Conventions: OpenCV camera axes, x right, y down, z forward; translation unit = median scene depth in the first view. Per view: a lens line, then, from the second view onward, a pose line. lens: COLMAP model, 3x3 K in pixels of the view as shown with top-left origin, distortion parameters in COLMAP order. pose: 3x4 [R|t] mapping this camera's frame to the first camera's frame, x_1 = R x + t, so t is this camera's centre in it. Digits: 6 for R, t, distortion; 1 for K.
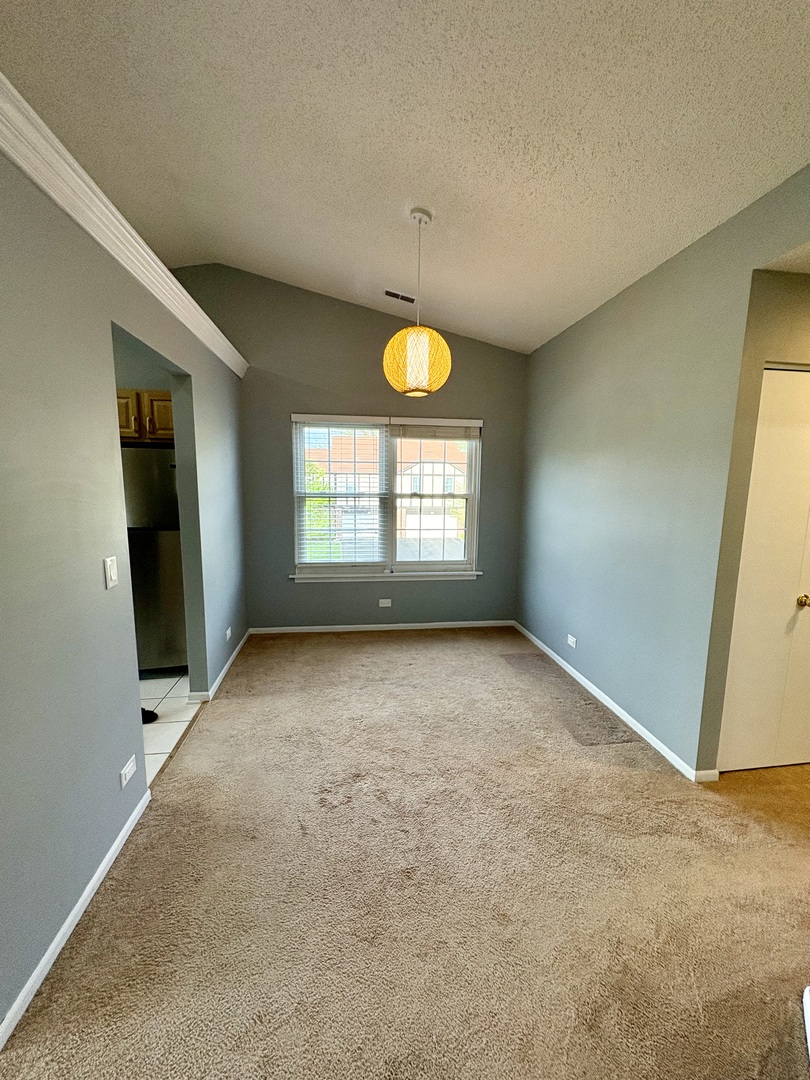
lens RADIAL K [[429.0, 0, 401.2], [0, 429.0, 538.1], [0, 0, 1]] dist [0.000643, -0.000518]
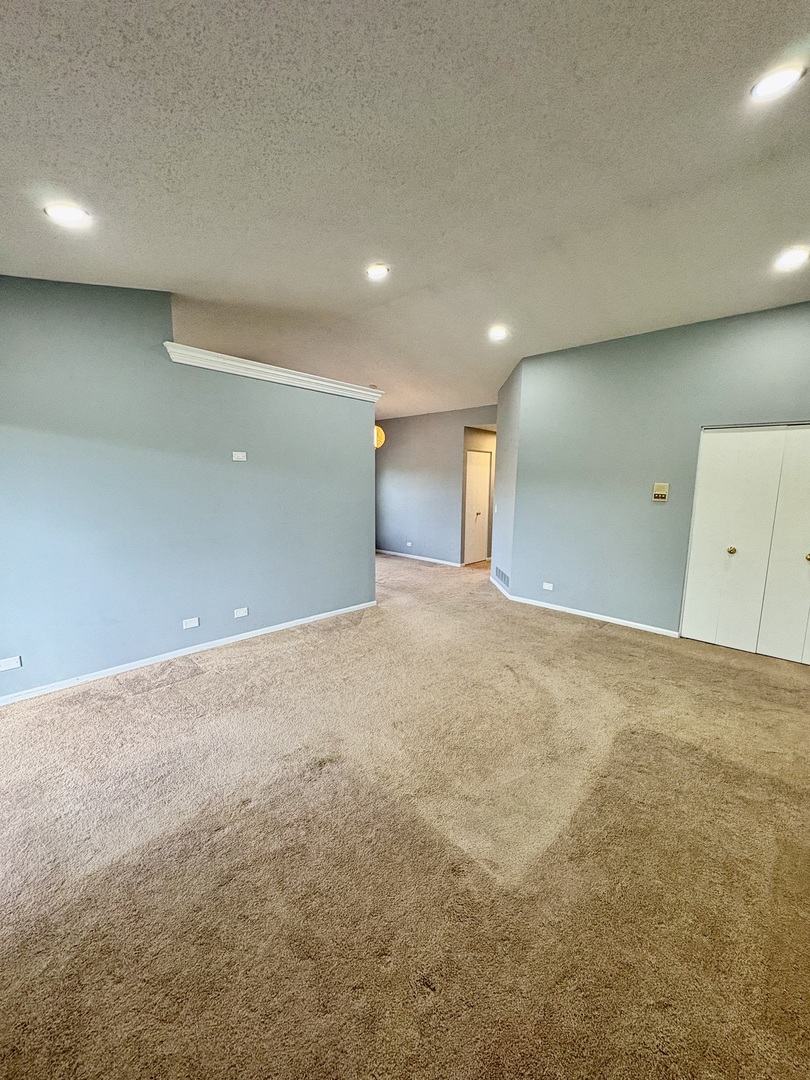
lens RADIAL K [[429.0, 0, 403.2], [0, 429.0, 539.5], [0, 0, 1]] dist [0.000643, -0.000518]
pose [[0.785744, -0.089516, 0.612040, -1.030375], [0.084105, 0.995745, 0.037662, 0.105003], [-0.612807, 0.021883, 0.789930, -0.839739]]
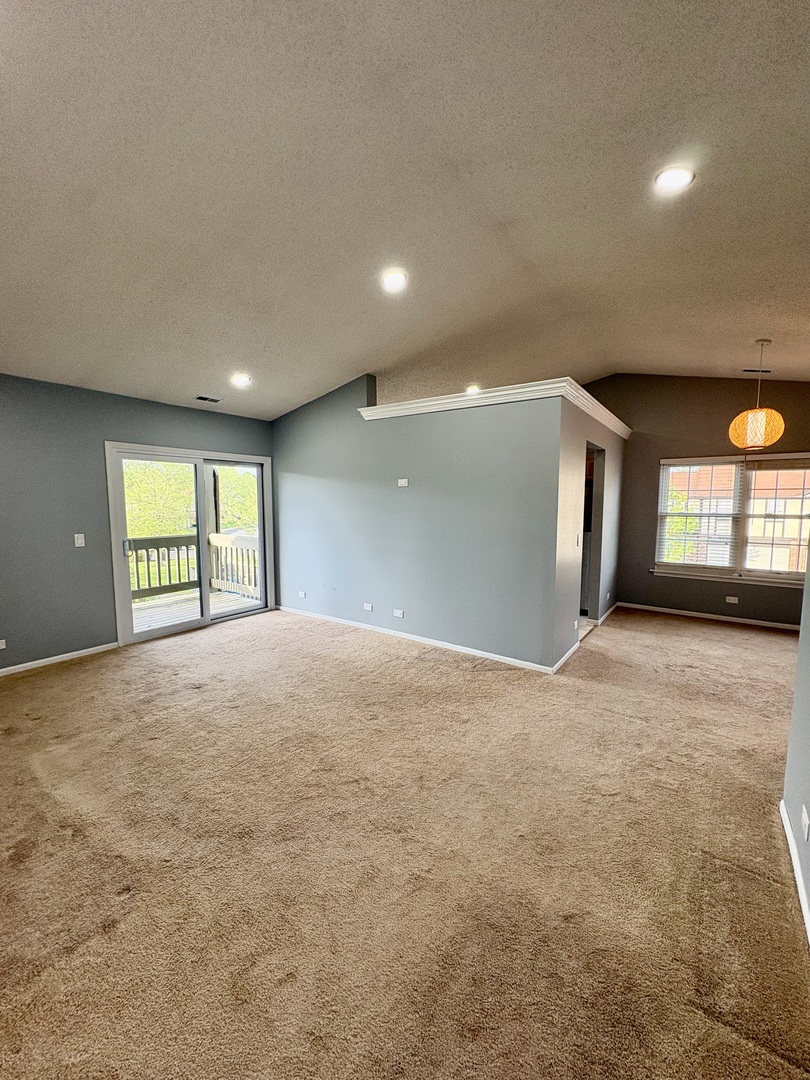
lens RADIAL K [[429.0, 0, 407.8], [0, 429.0, 537.4], [0, 0, 1]] dist [0.000643, -0.000518]
pose [[0.730266, 0.050477, -0.681295, 0.134584], [-0.090860, 0.995583, -0.023628, 0.096204], [0.677094, 0.079157, 0.731627, -0.676124]]
